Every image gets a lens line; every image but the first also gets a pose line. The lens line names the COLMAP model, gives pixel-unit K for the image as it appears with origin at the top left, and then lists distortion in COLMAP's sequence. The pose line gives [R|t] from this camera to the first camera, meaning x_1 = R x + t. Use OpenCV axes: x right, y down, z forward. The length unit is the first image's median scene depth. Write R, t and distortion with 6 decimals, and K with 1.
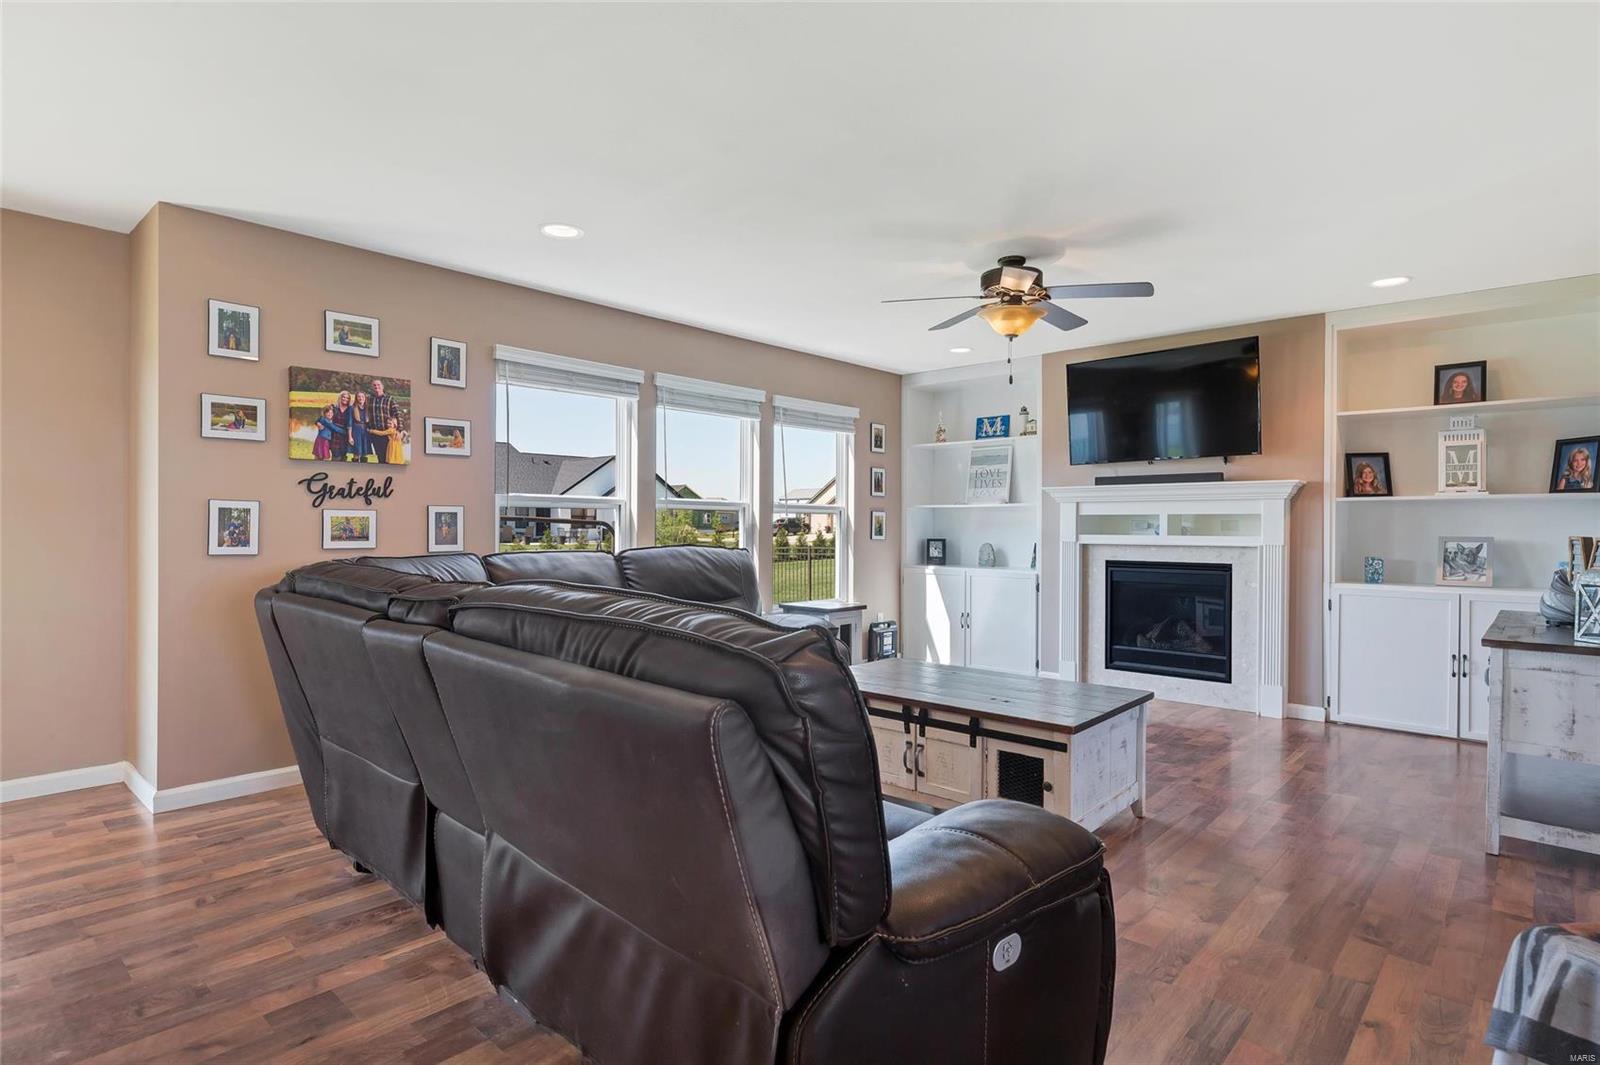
lens RADIAL K [[832.2, 0, 803.5], [0, 832.2, 526.8], [0, 0, 1]] dist [0.000514, 0.001016]
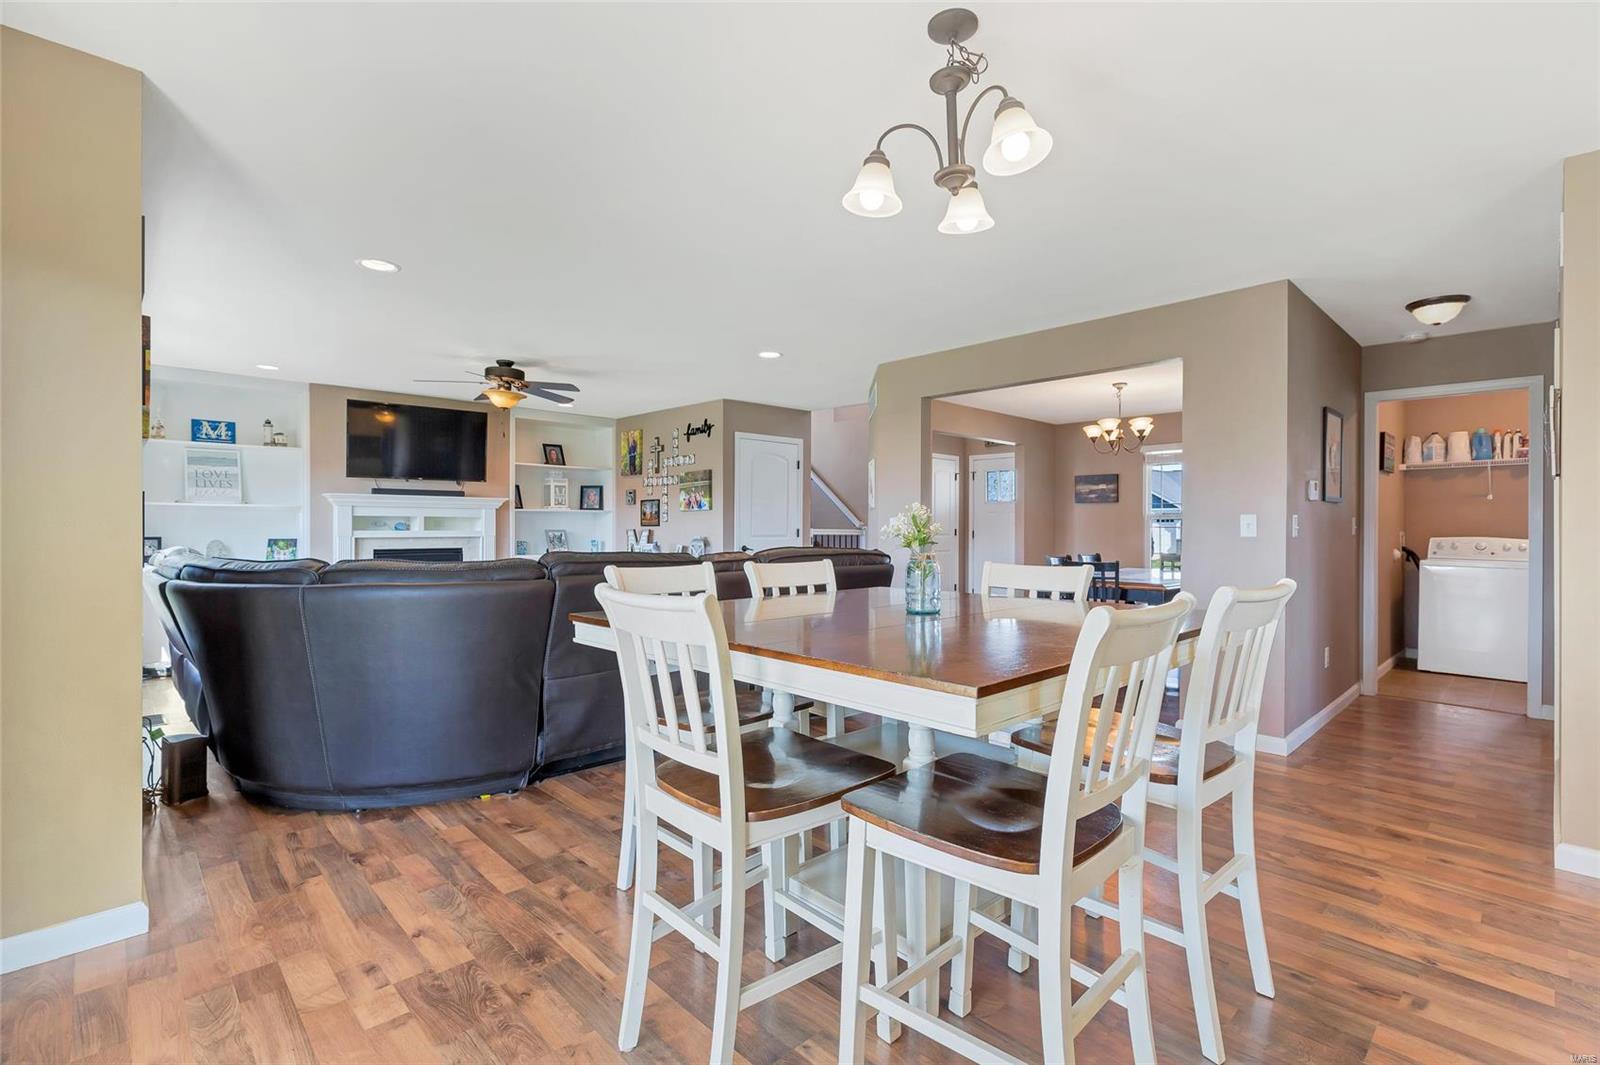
lens RADIAL K [[722.2, 0, 801.0], [0, 722.2, 527.0], [0, 0, 1]] dist [0.010634, -0.000189]
pose [[0.069448, -0.003652, 0.997579, -0.665681], [-0.002060, 0.999991, 0.003804, -0.002148], [-0.997583, -0.002320, 0.069440, 0.195115]]
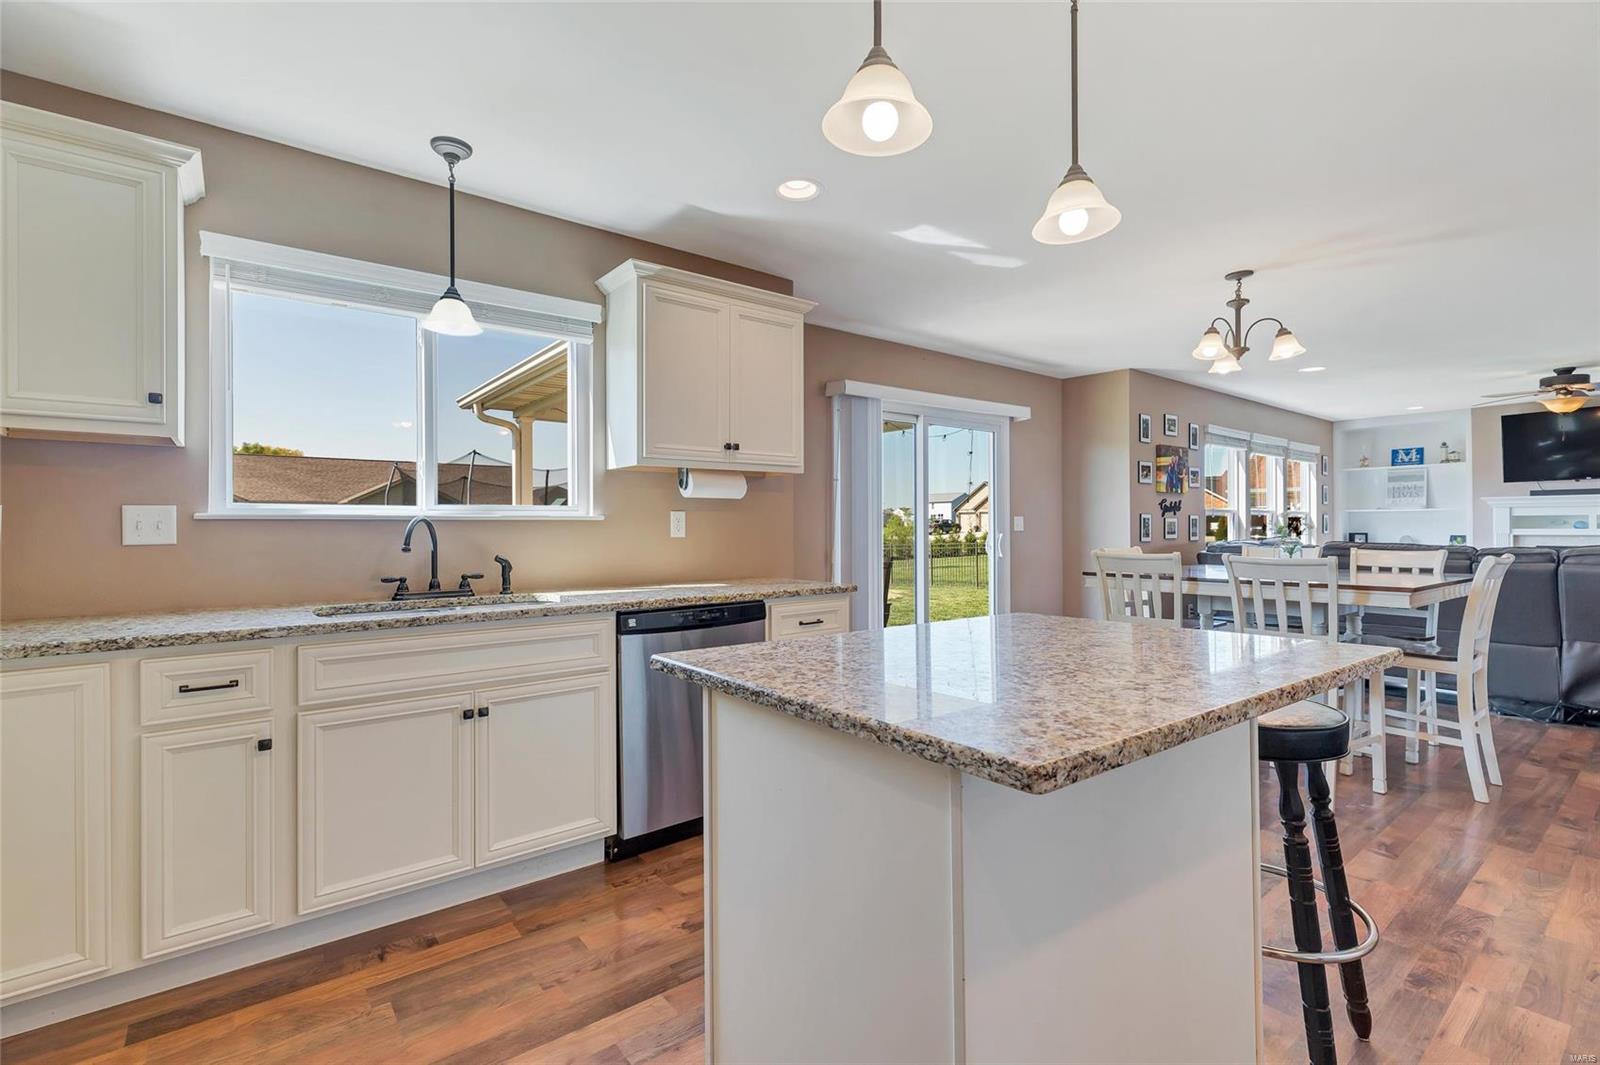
lens RADIAL K [[722.2, 0, 801.0], [0, 722.2, 527.0], [0, 0, 1]] dist [0.010634, -0.000189]
pose [[0.984057, -0.004156, -0.177807, -0.612580], [0.004199, 0.999991, -0.000134, 0.000551], [0.177806, -0.000615, 0.984065, -0.460326]]
